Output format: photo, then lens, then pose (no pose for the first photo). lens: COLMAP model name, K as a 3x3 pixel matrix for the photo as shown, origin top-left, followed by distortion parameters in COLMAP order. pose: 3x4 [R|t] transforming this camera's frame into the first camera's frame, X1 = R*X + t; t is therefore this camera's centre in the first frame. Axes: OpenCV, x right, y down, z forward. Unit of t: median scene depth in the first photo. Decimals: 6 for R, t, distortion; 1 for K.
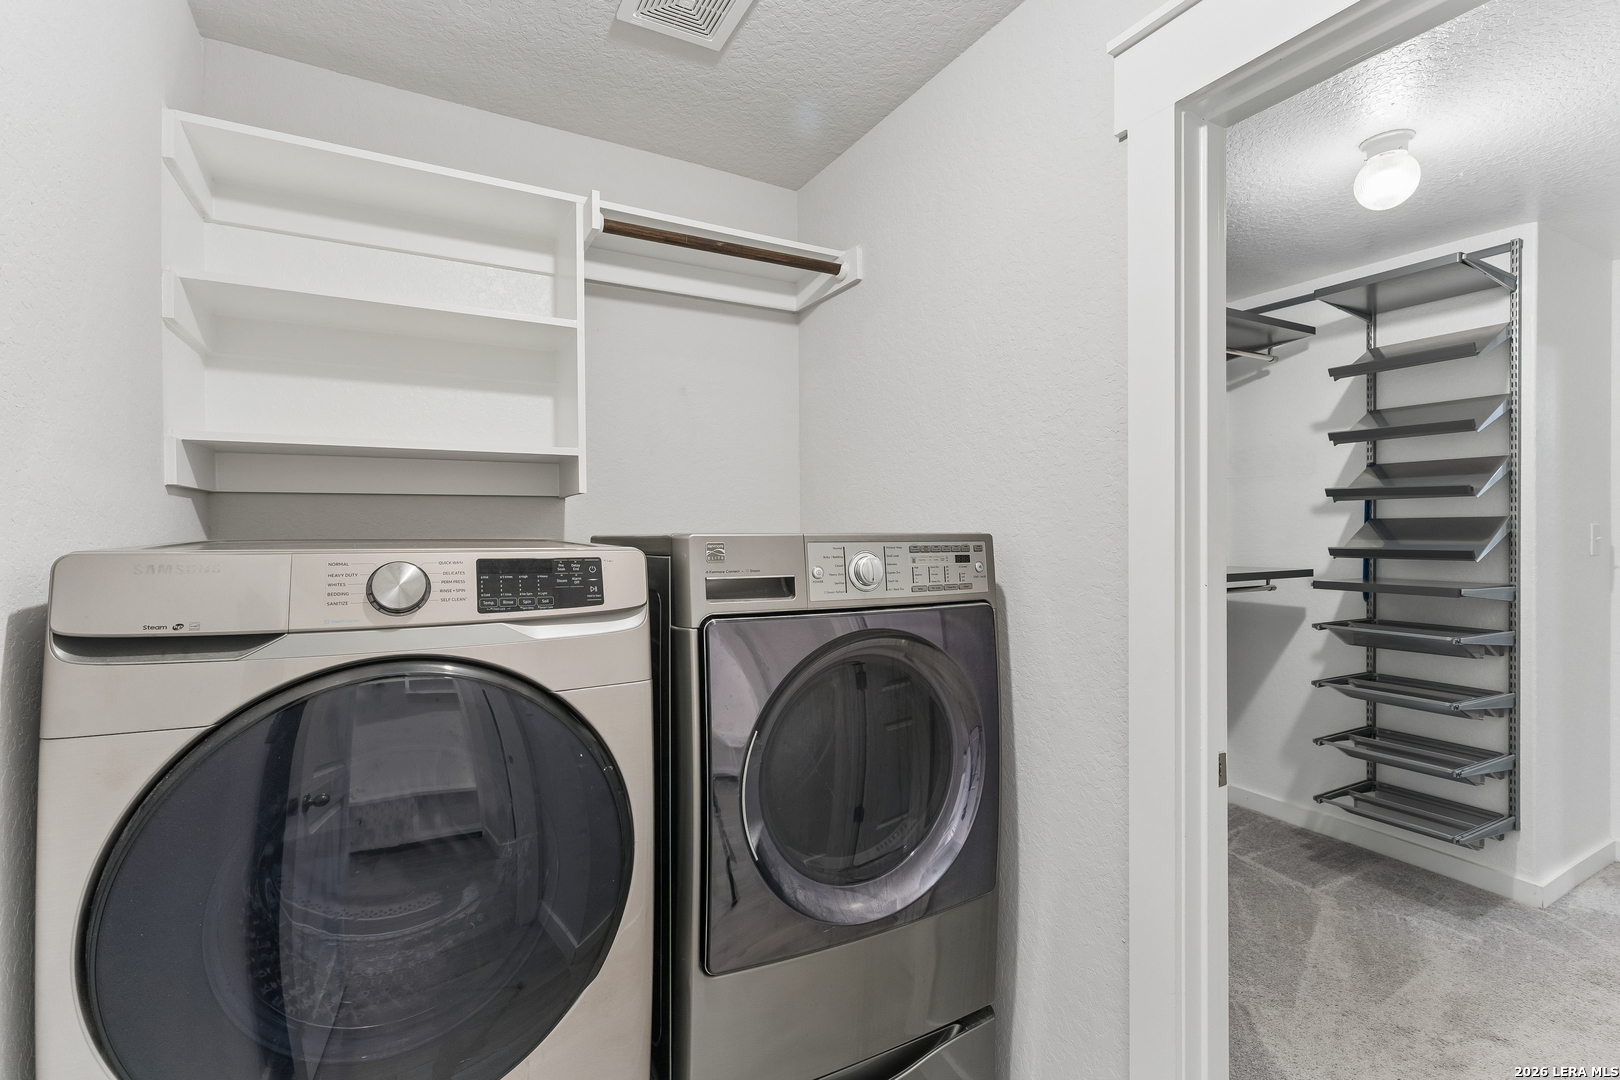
lens RADIAL K [[734.5, 0, 808.7], [0, 734.5, 532.6], [0, 0, 1]] dist [0.009330, -0.002546]
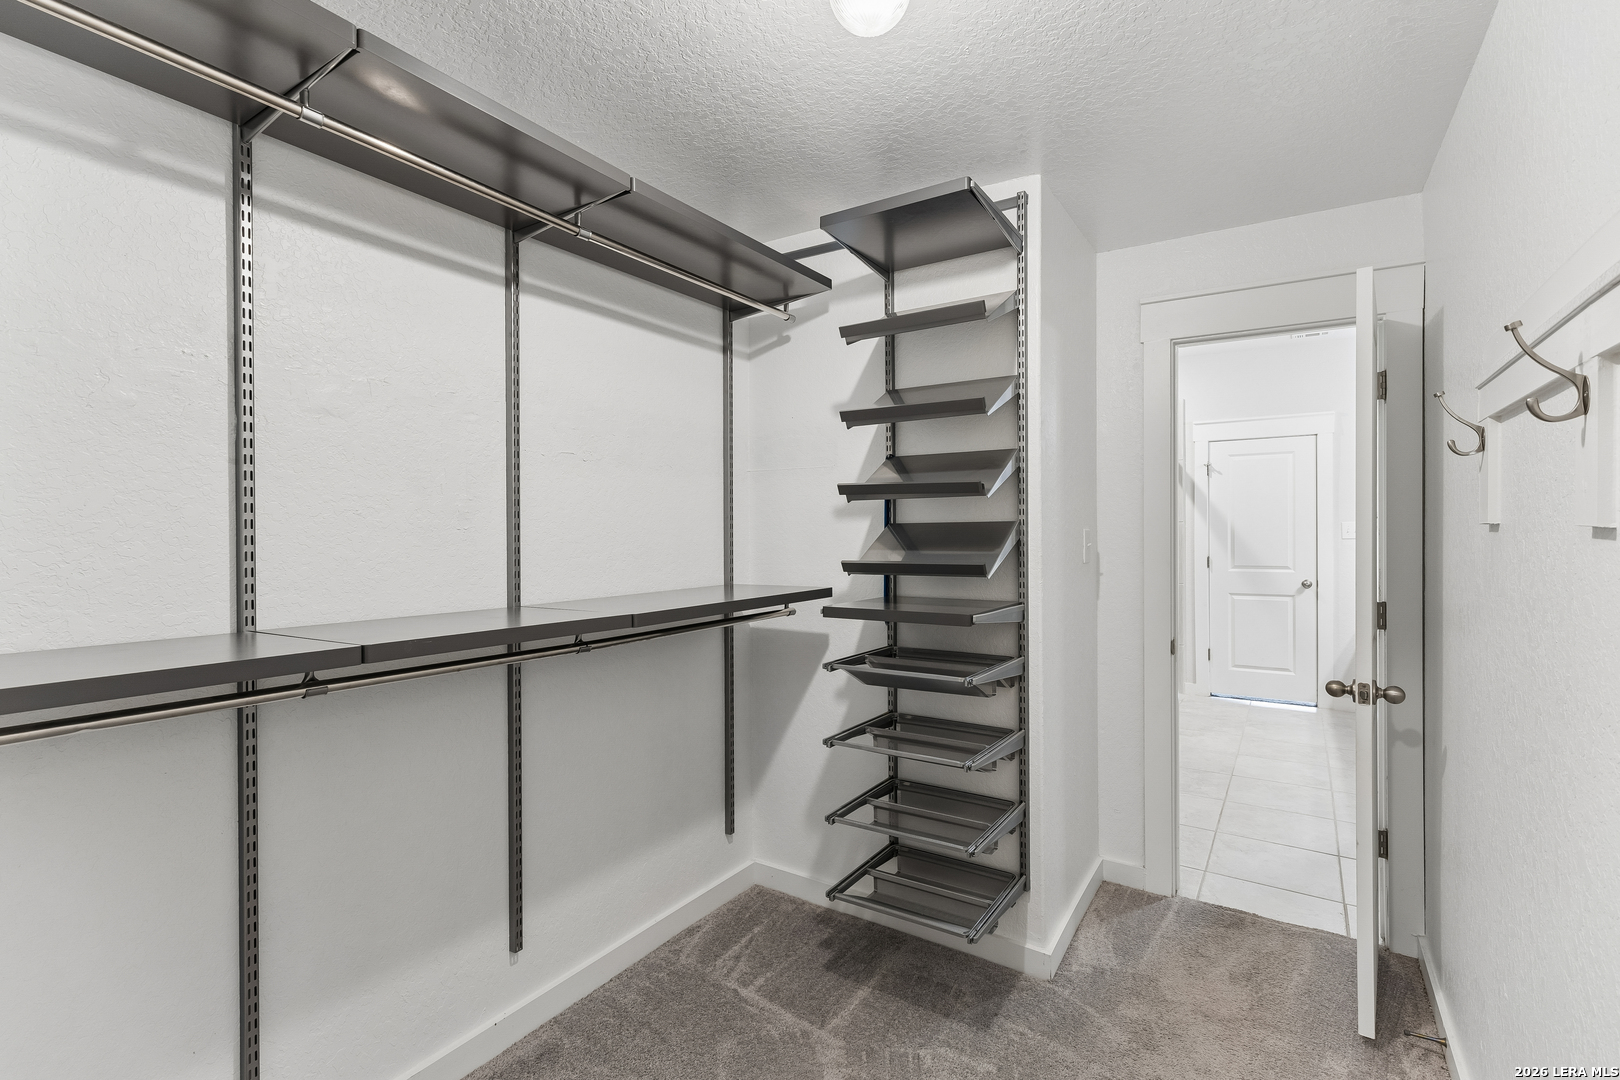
lens RADIAL K [[734.5, 0, 813.5], [0, 734.5, 537.5], [0, 0, 1]] dist [0.009330, -0.002546]
pose [[0.882269, -0.007670, 0.470683, 0.322556], [0.007450, 0.999970, 0.002329, -0.006421], [-0.470686, 0.001452, 0.882299, 0.343843]]
